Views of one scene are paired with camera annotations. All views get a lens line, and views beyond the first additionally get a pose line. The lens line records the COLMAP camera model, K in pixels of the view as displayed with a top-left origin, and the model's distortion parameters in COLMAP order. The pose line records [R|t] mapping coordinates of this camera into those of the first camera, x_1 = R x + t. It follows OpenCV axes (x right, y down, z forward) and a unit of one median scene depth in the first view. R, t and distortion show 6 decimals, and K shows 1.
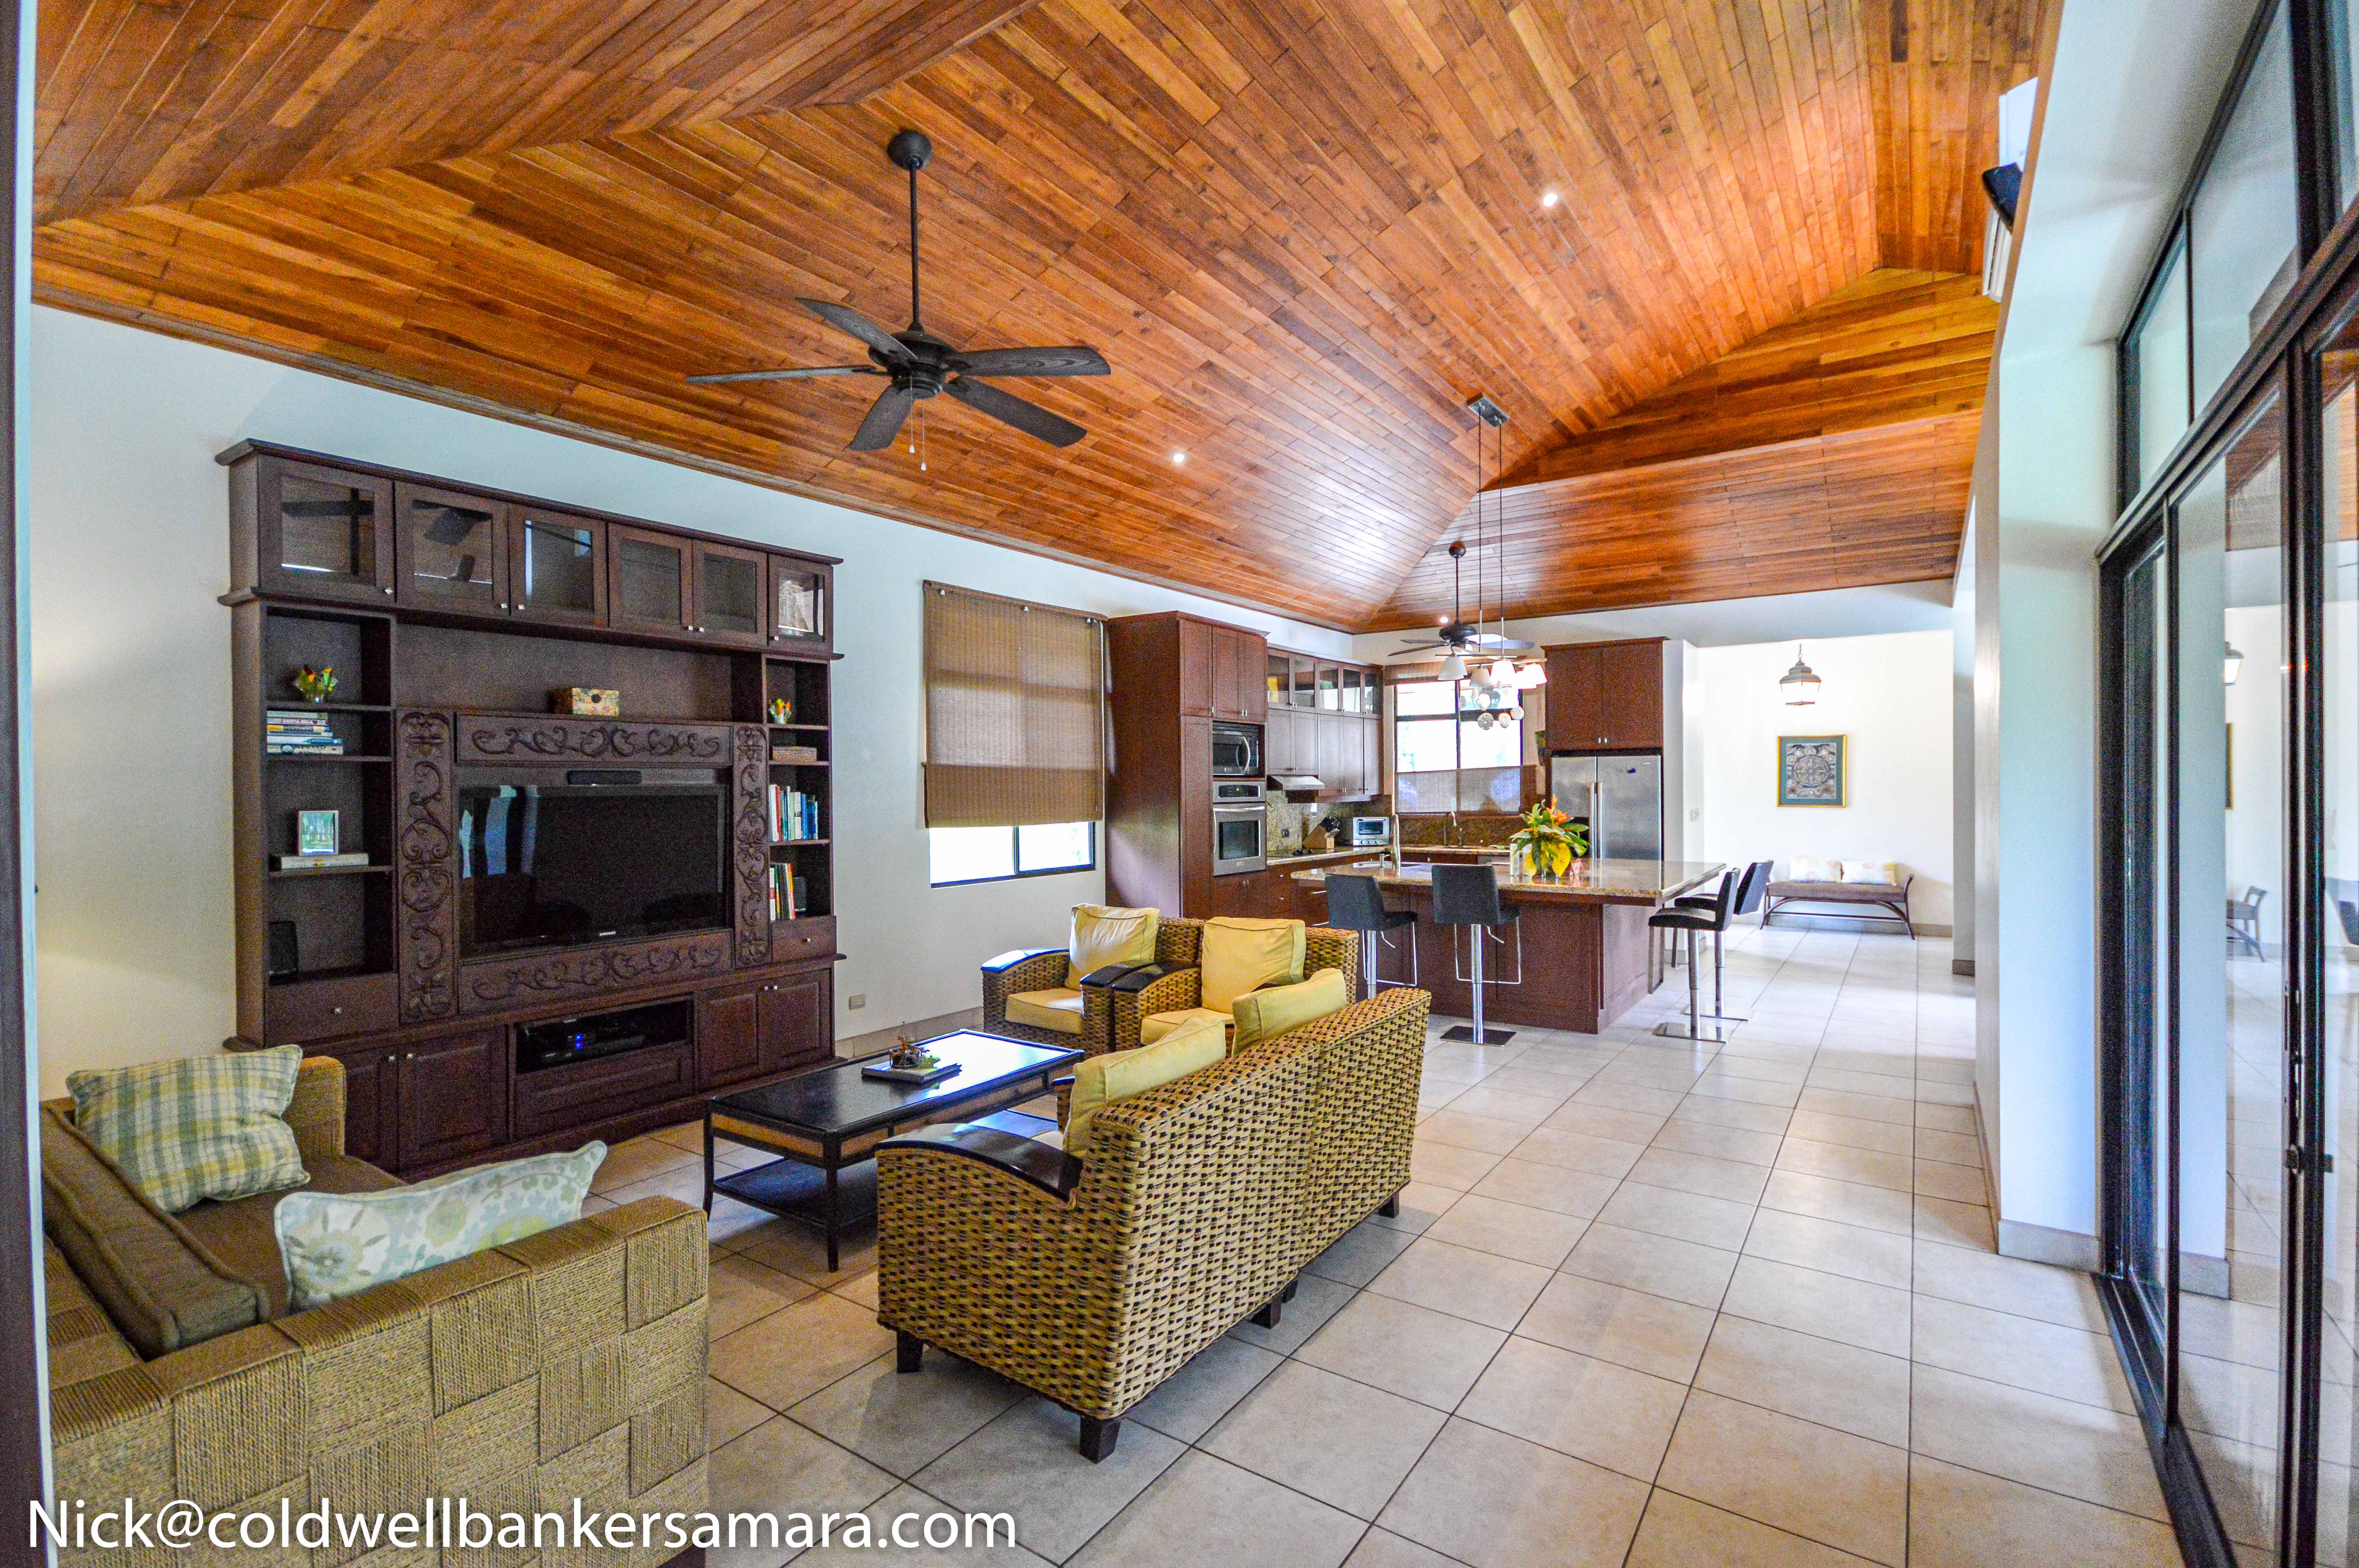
lens RADIAL K [[1054.7, 0, 1192.4], [0, 1054.7, 792.8], [0, 0, 1]] dist [0.011174, -0.000707]
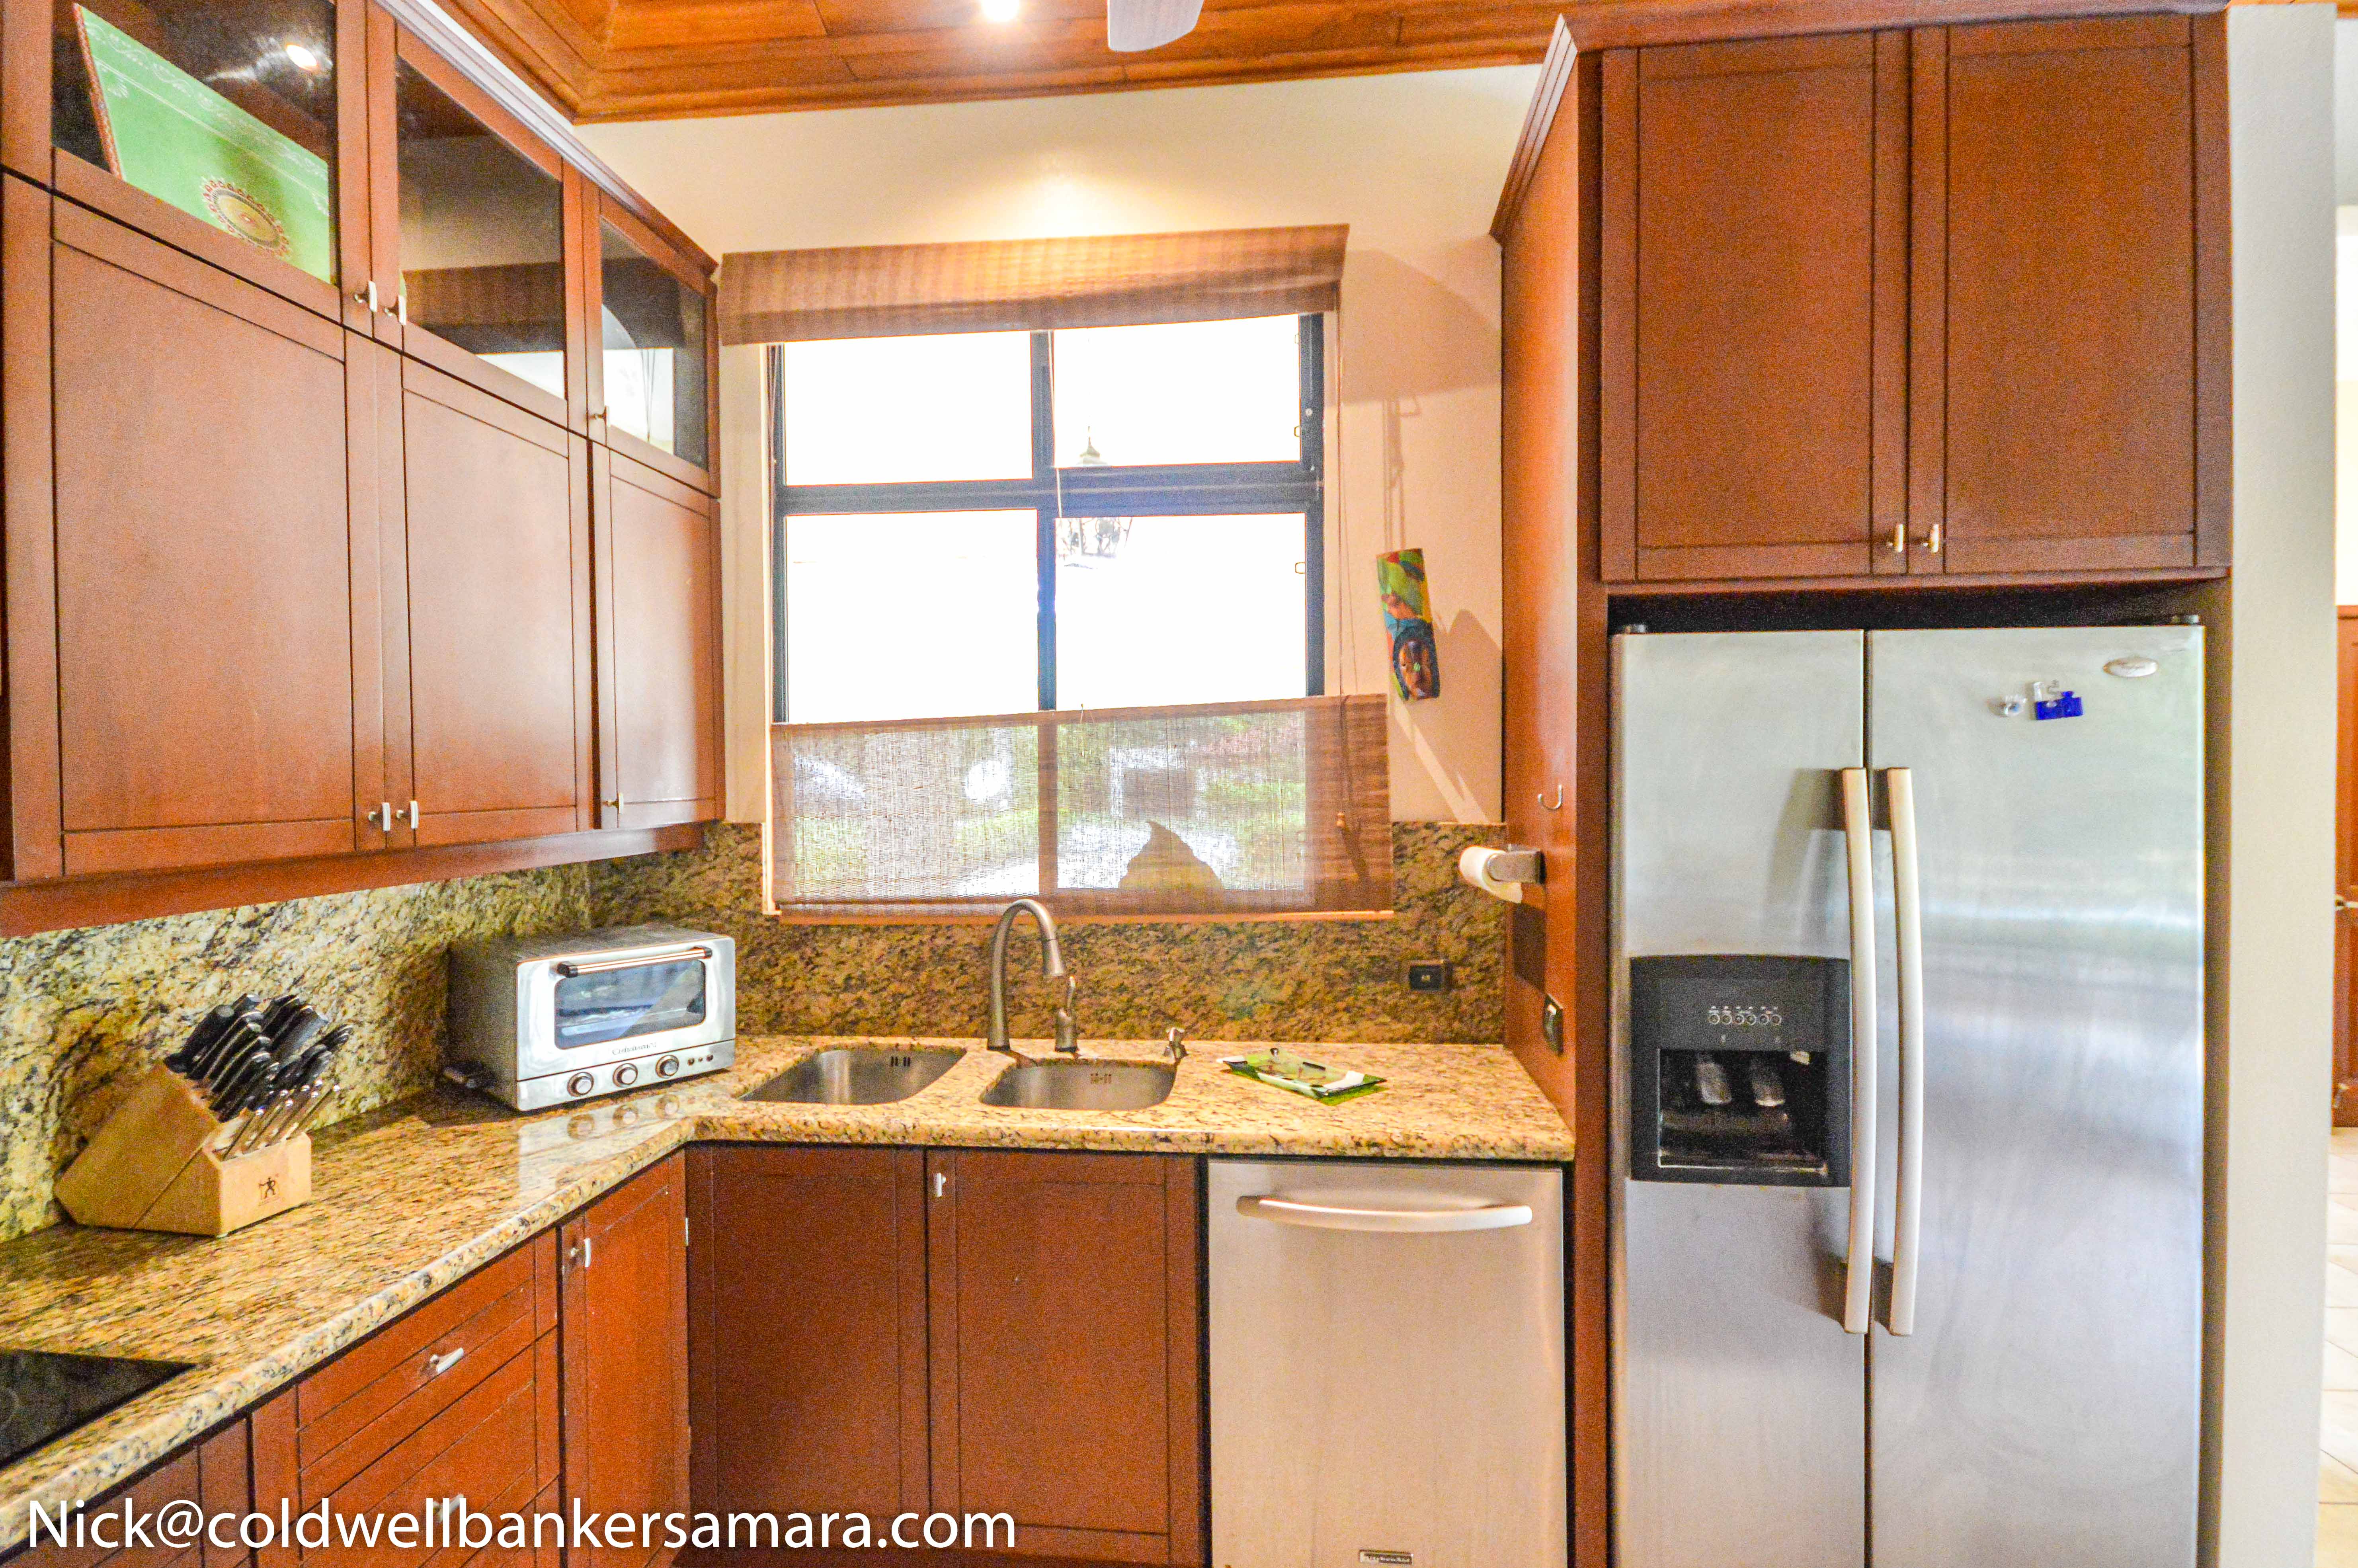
lens RADIAL K [[1058.7, 0, 1185.9], [0, 1058.7, 794.4], [0, 0, 1]] dist [0.006762, -0.000769]
pose [[0.873869, -0.006805, 0.486113, 0.318351], [0.002837, 0.999956, 0.008897, -0.012506], [-0.486153, -0.006395, 0.873851, 1.516490]]
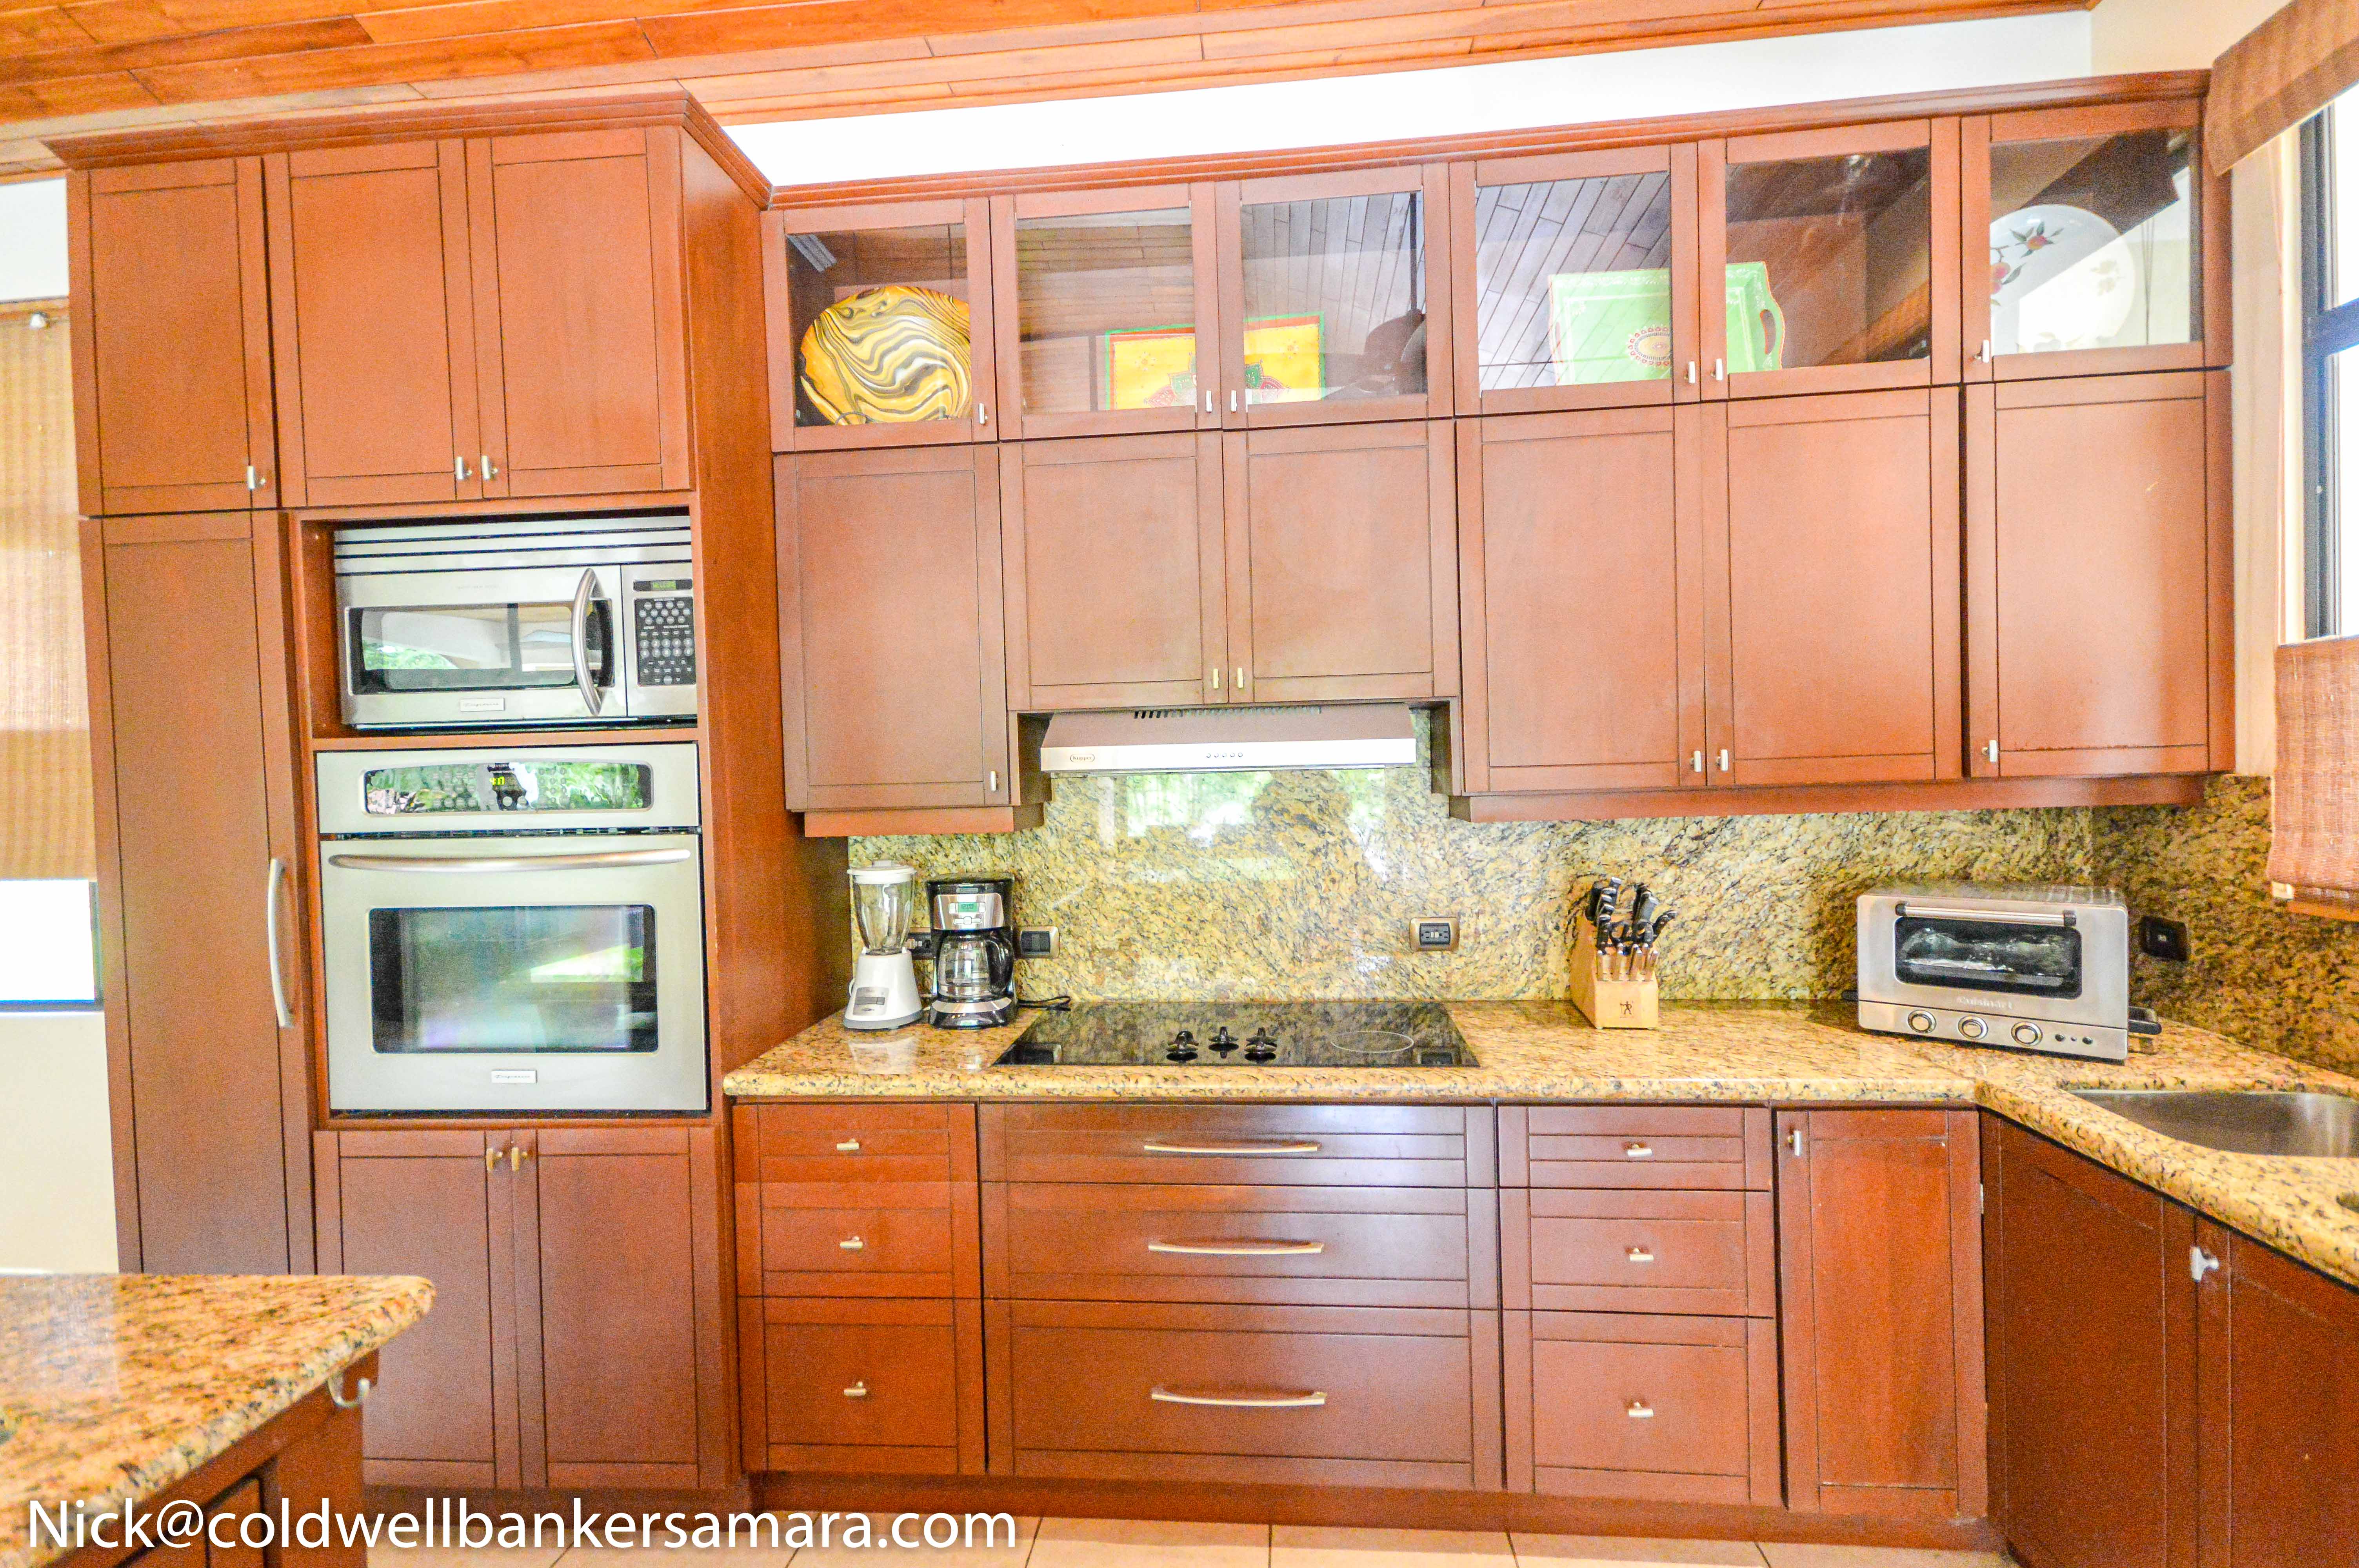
lens RADIAL K [[1060.2, 0, 1187.4], [0, 1060.2, 795.6], [0, 0, 1]] dist [0.004475, 0.000649]
pose [[0.497916, 0.019057, -0.867016, 0.512809], [0.017412, 0.999337, 0.031965, -0.007705], [0.867051, -0.031013, 0.497254, 1.521418]]
